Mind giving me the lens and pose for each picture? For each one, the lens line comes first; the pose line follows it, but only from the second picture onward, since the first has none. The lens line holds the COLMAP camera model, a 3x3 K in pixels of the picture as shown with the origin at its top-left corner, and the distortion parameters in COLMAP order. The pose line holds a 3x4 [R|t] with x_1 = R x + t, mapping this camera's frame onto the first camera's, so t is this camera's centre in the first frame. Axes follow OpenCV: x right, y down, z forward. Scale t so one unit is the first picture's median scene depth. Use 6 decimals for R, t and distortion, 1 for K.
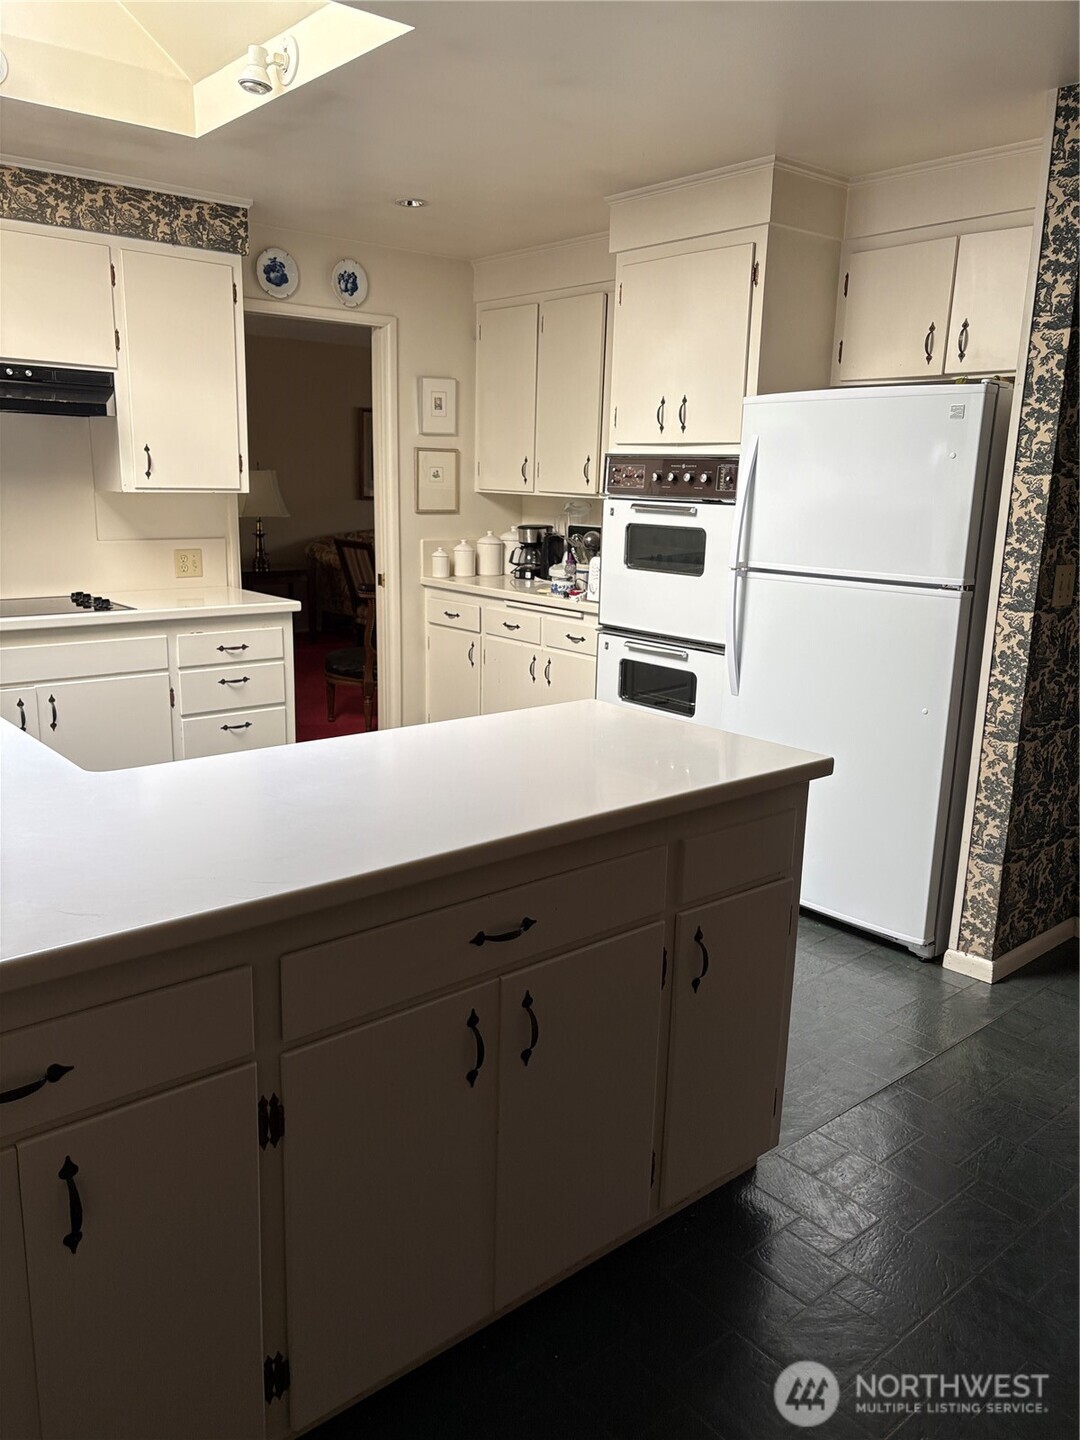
lens RADIAL K [[1104.6, 0, 537.6], [0, 1104.6, 721.7], [0, 0, 1]] dist [0.006688, -0.015441]
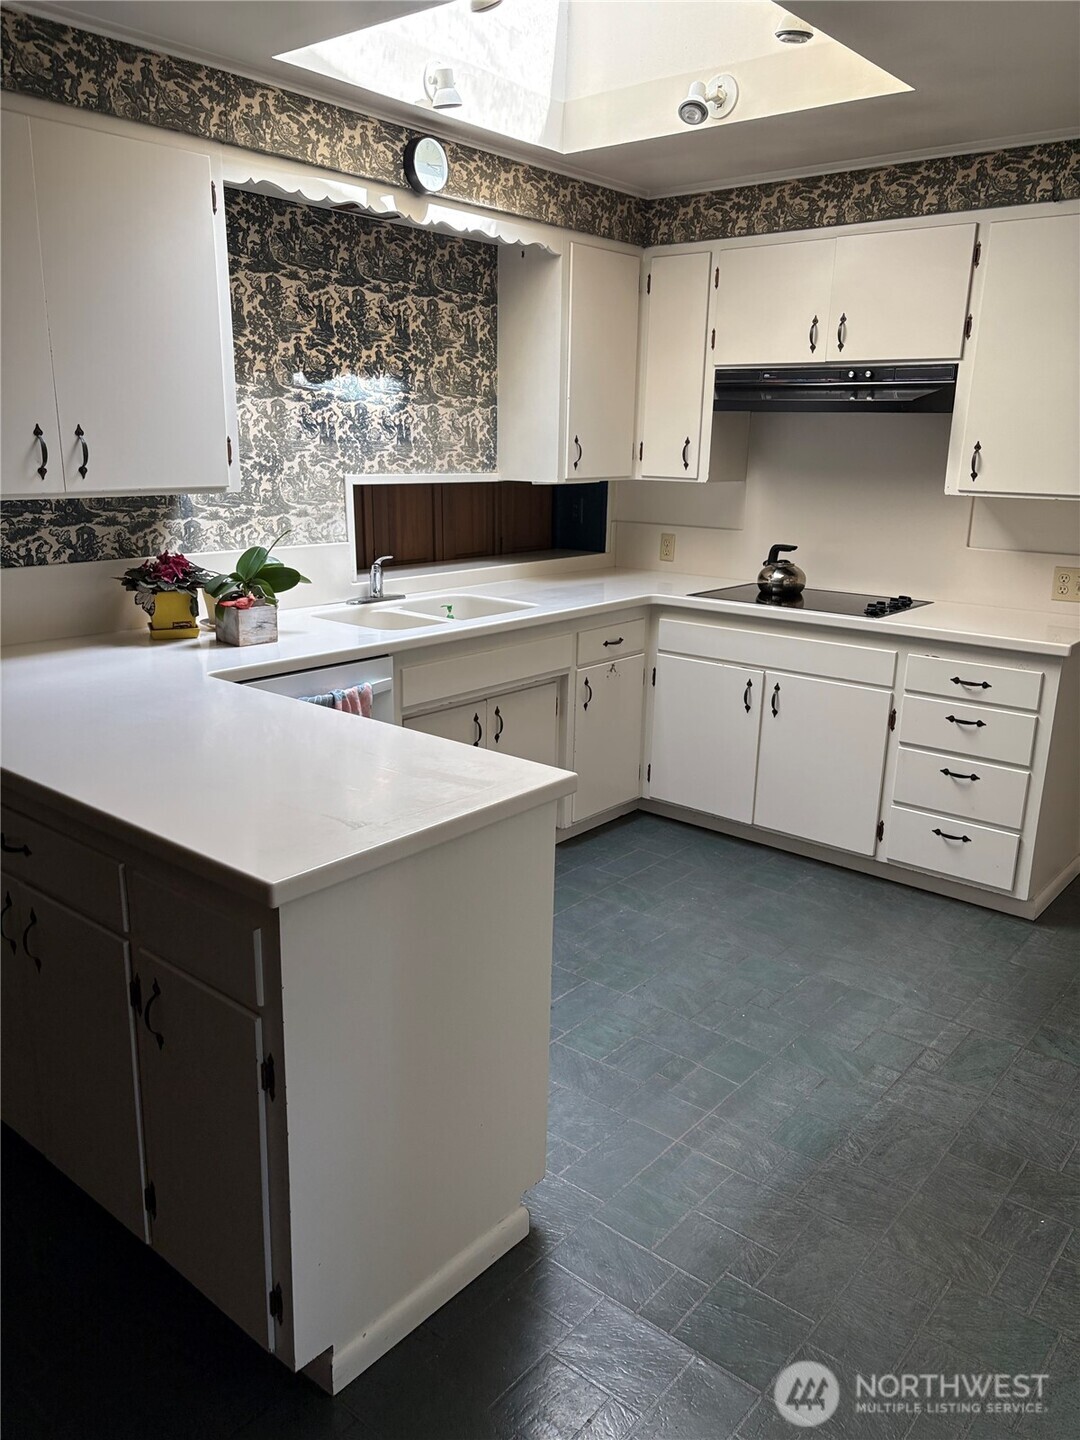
lens RADIAL K [[1104.6, 0, 535.8], [0, 1104.6, 721.3], [0, 0, 1]] dist [0.006688, -0.015441]
pose [[0.168399, 0.228077, -0.958969, 0.496839], [-0.224216, 0.956224, 0.188051, -0.126749], [0.959880, 0.183349, 0.212166, 0.523403]]
